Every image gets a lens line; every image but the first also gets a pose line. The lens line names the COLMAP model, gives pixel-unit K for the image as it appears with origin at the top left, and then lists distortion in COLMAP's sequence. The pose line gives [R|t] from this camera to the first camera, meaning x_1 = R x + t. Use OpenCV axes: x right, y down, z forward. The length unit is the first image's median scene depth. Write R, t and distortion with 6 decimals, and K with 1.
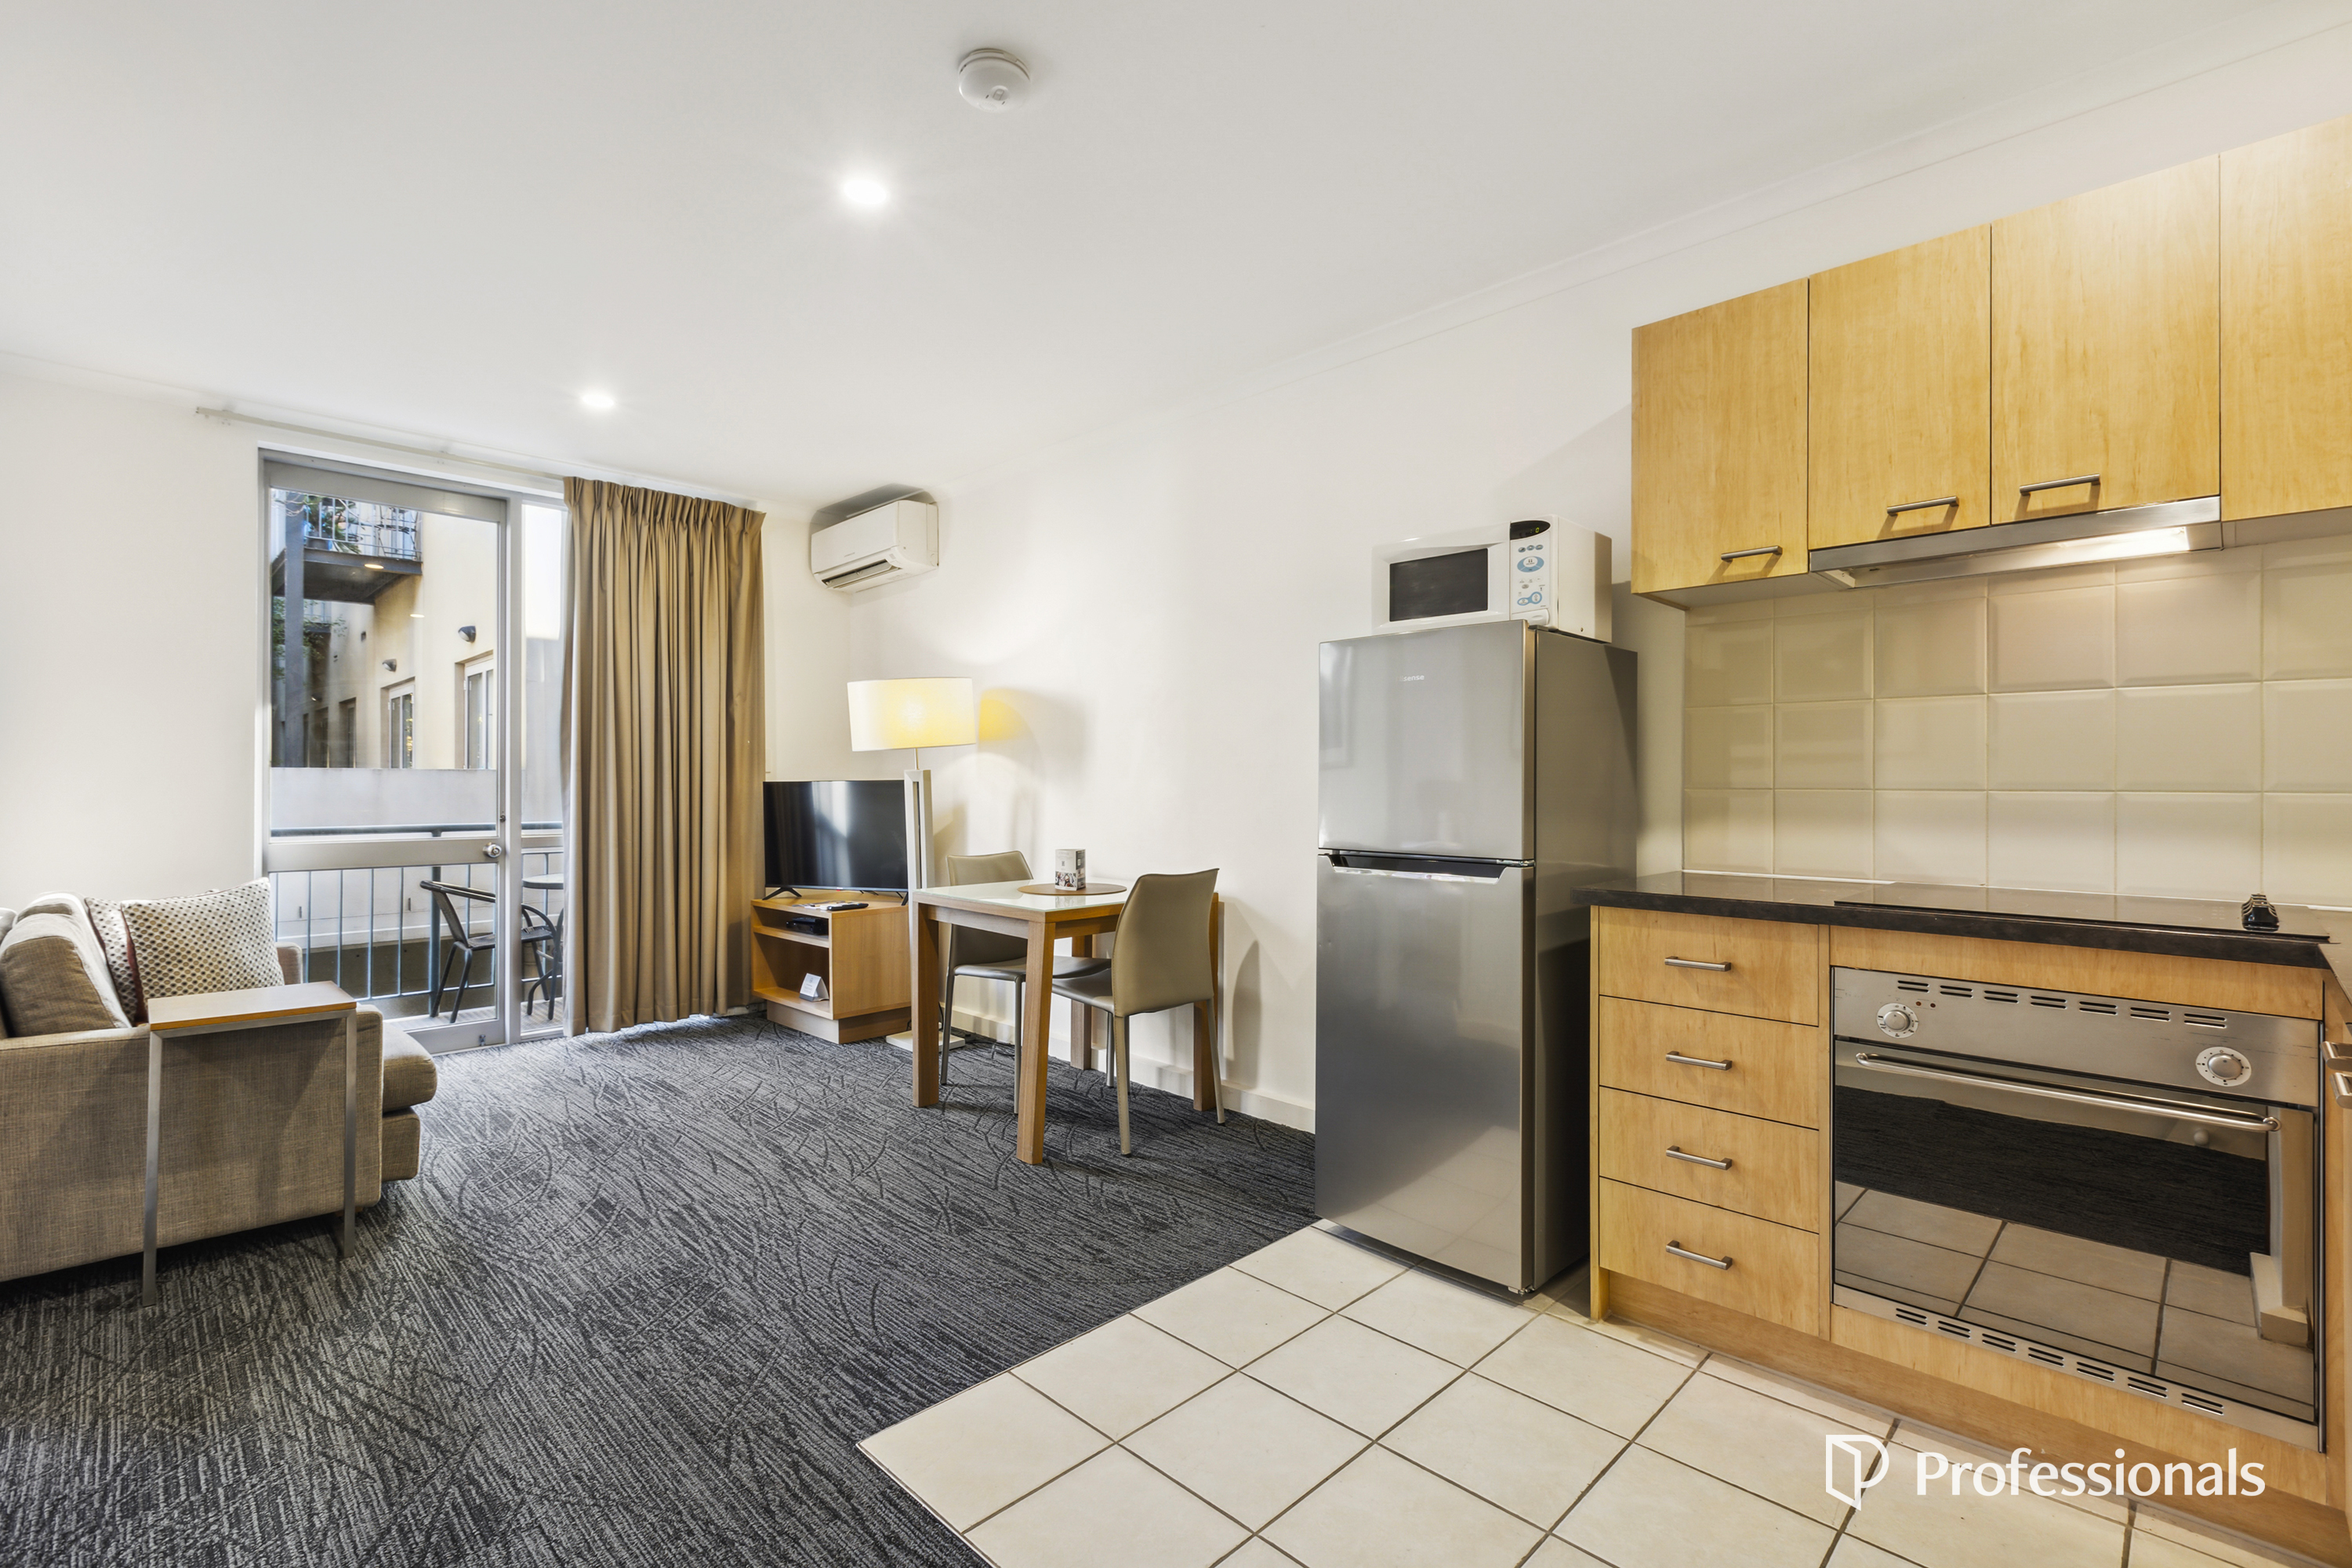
lens RADIAL K [[1061.9, 0, 1176.8], [0, 1061.9, 774.7], [0, 0, 1]] dist [0.010478, -0.000615]
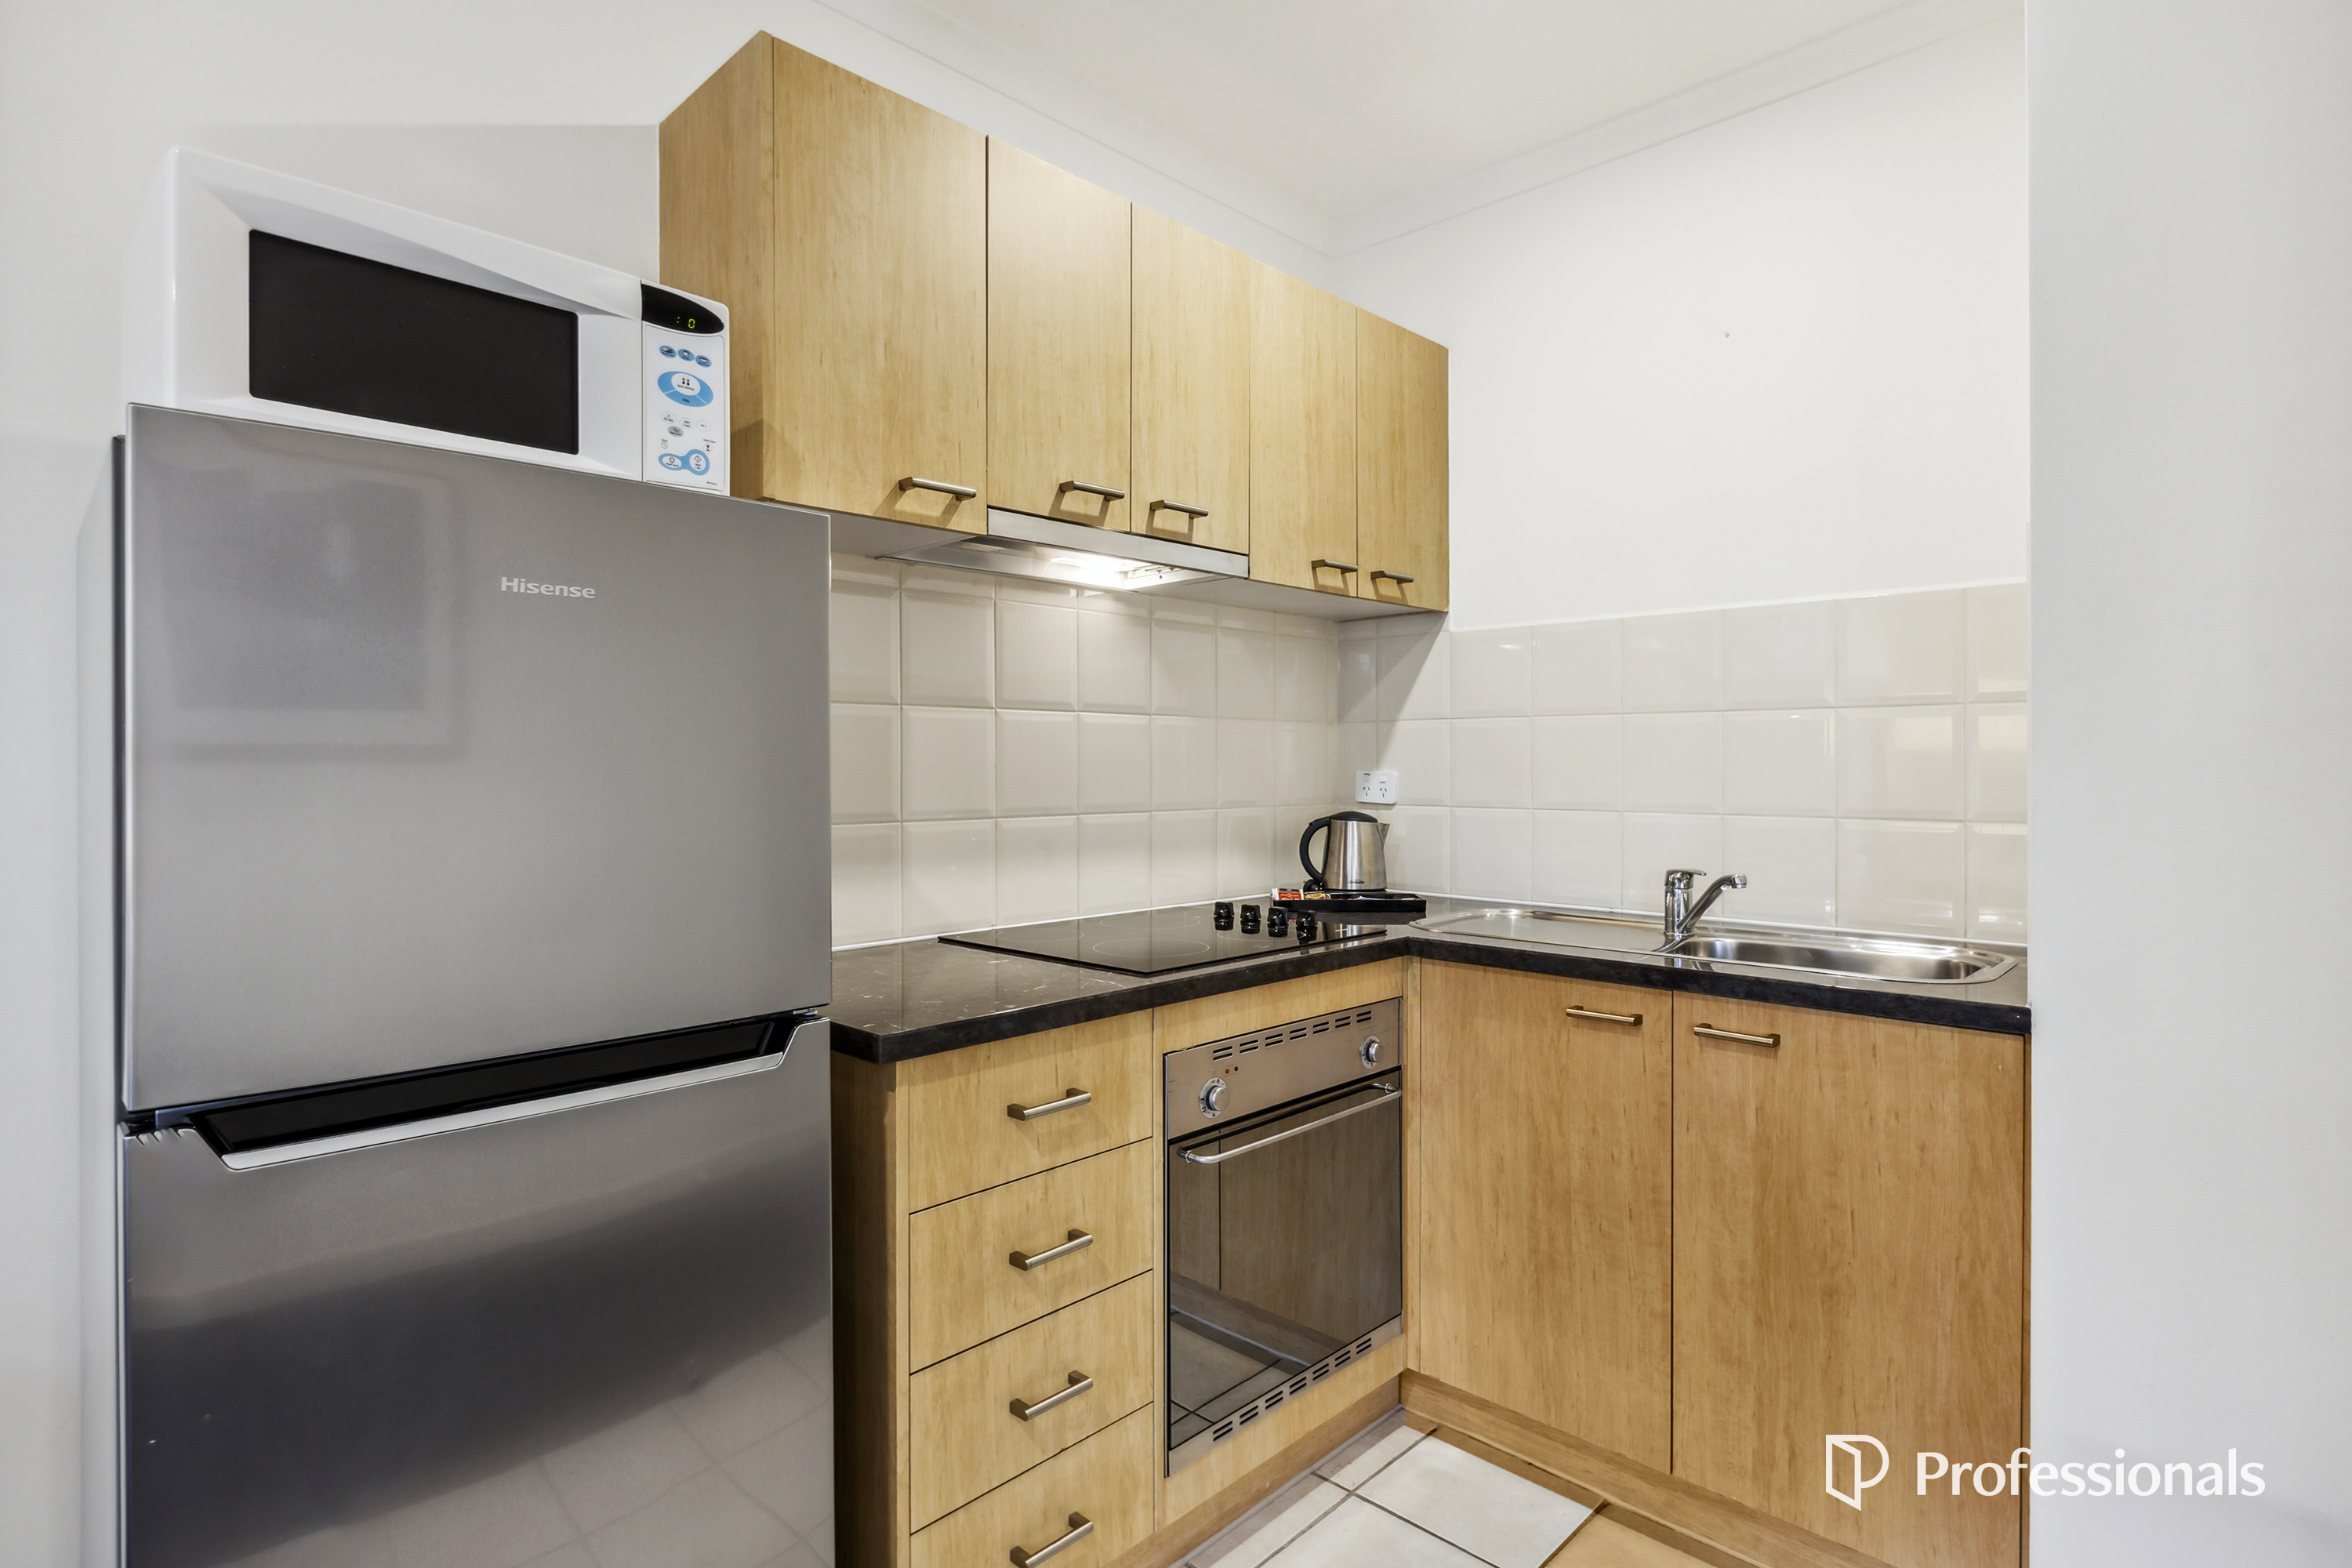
lens RADIAL K [[1217.5, 0, 1182.8], [0, 1217.5, 764.9], [0, 0, 1]] dist [0.002993, 0.000548]
pose [[-0.034274, -0.003642, 0.999406, -0.152521], [-0.006413, 0.999974, 0.003424, -0.020780], [-0.999392, -0.006291, -0.034296, 0.532634]]
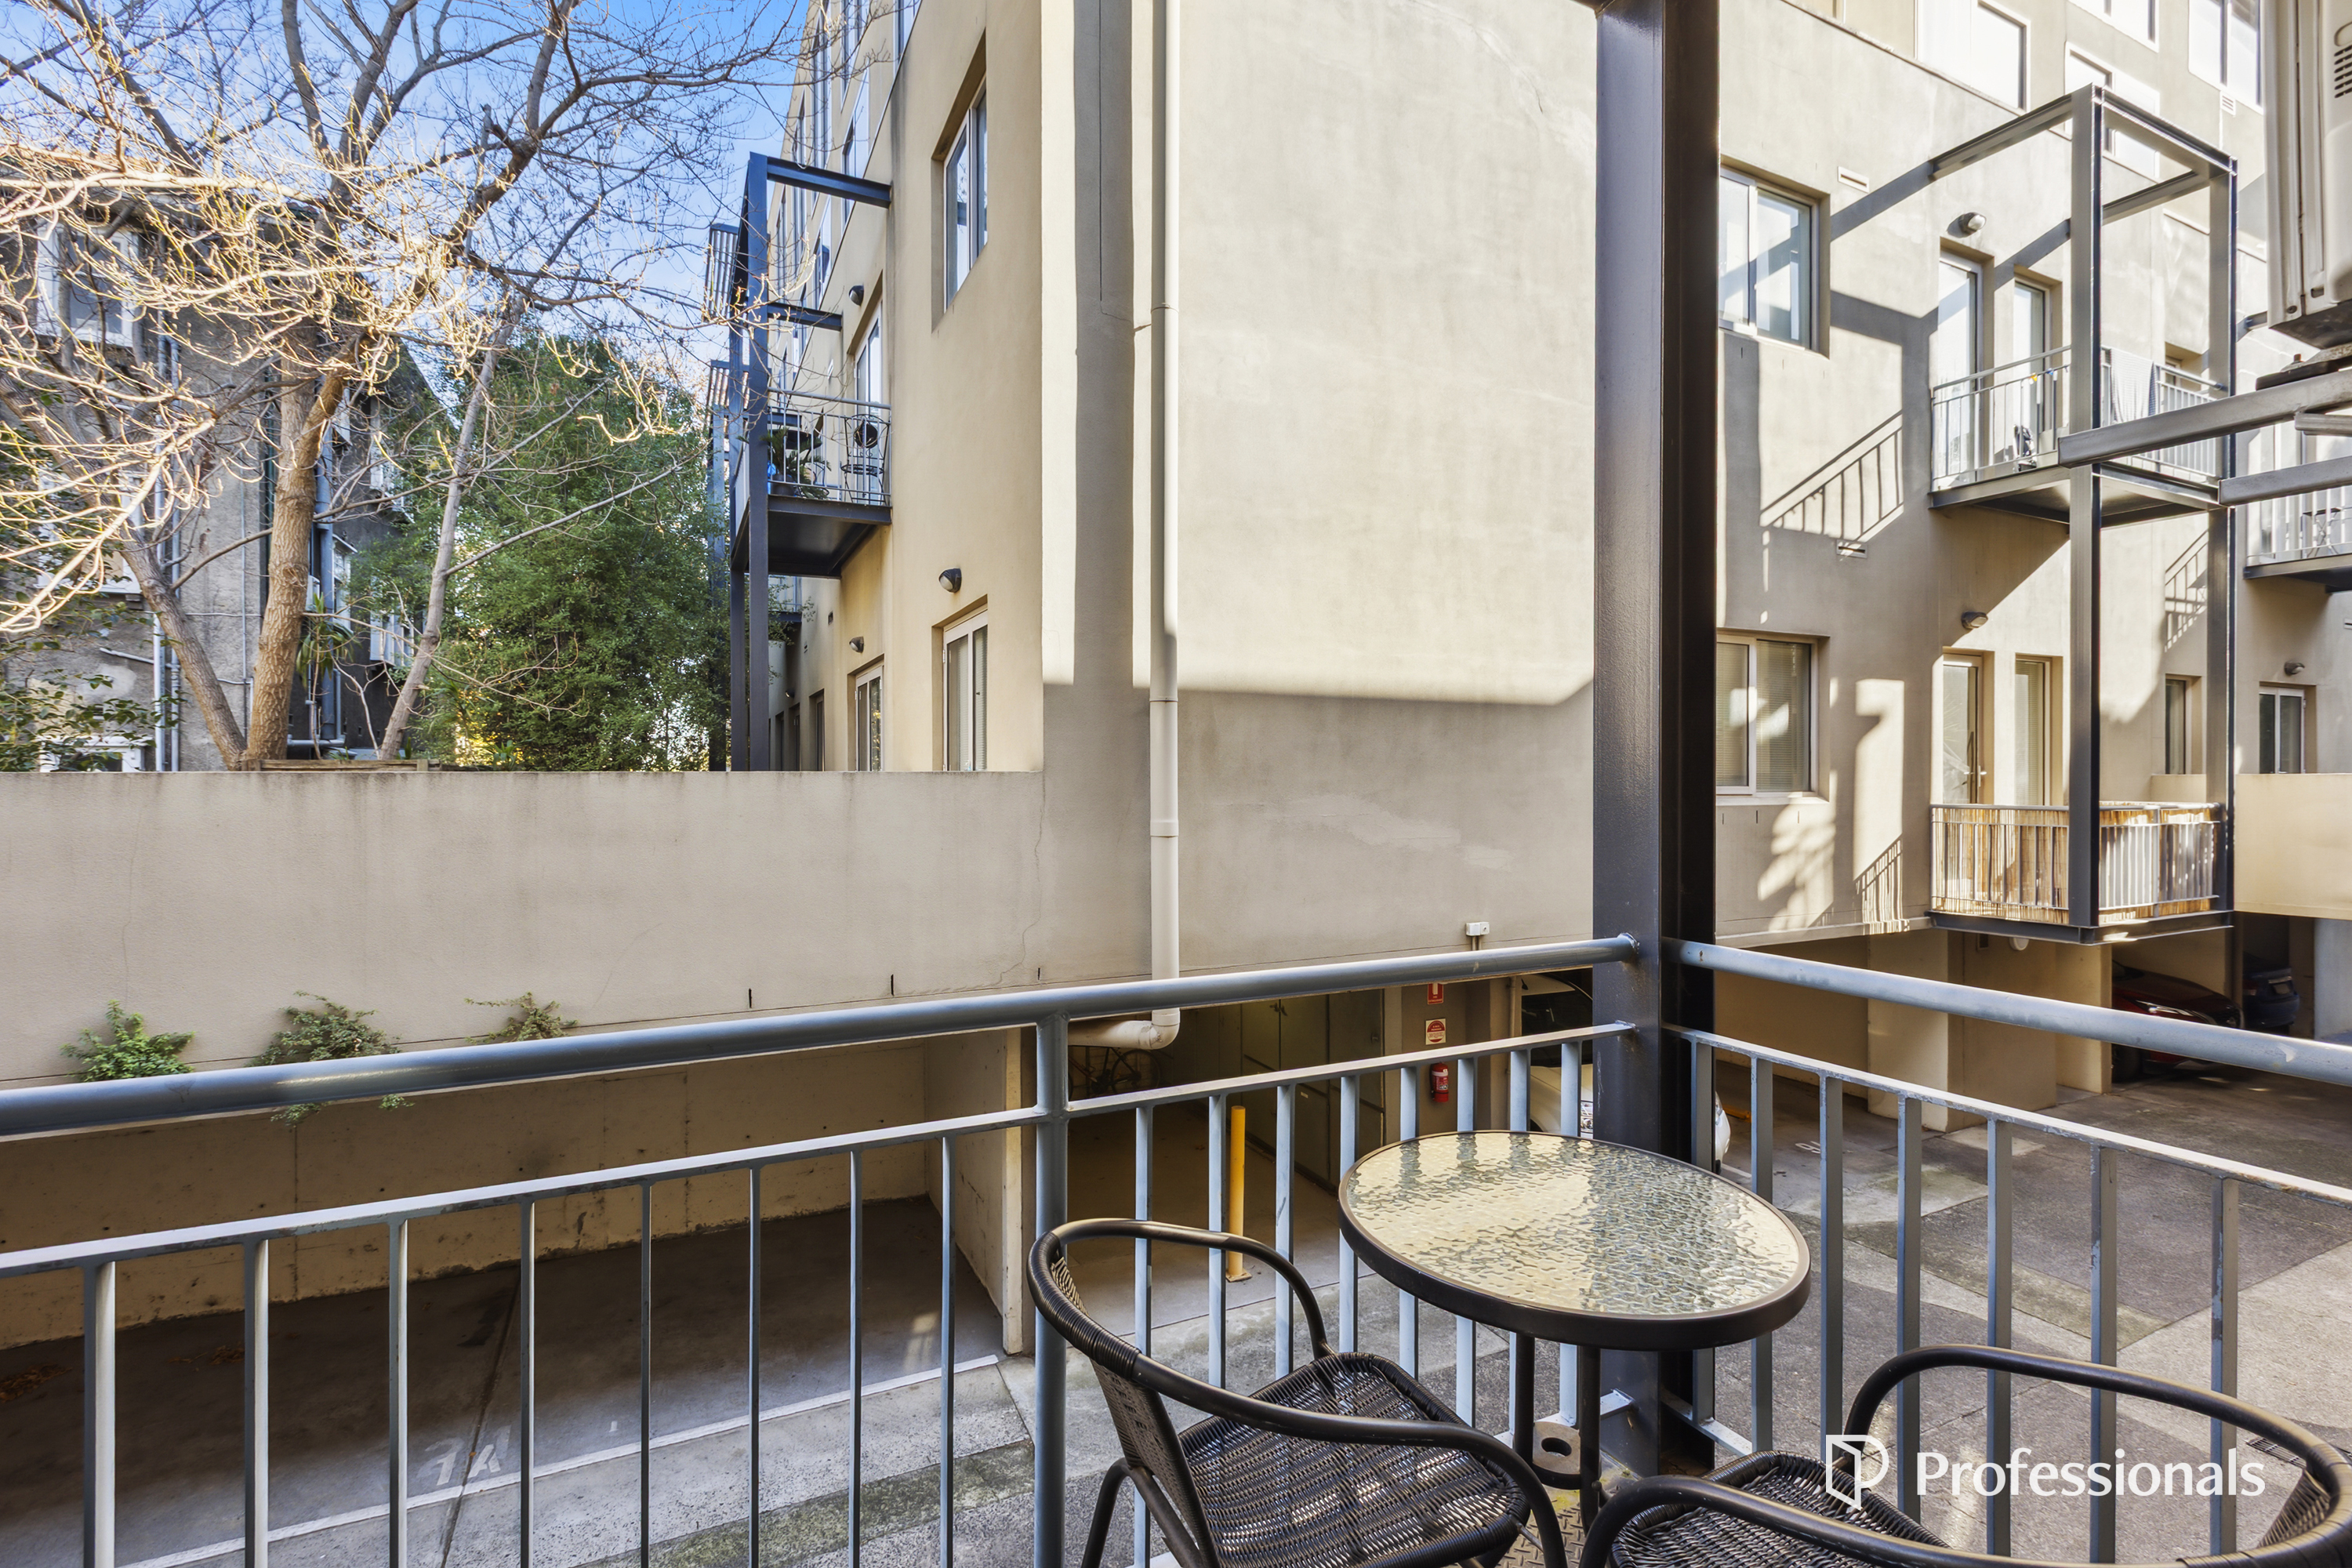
lens RADIAL K [[1061.9, 0, 1172.3], [0, 1061.9, 782.2], [0, 0, 1]] dist [0.010478, -0.000615]
pose [[0.941661, 0.001490, -0.336558, -0.827480], [0.000994, 0.999974, 0.007209, -0.008262], [0.336560, -0.007123, 0.941635, 1.102719]]
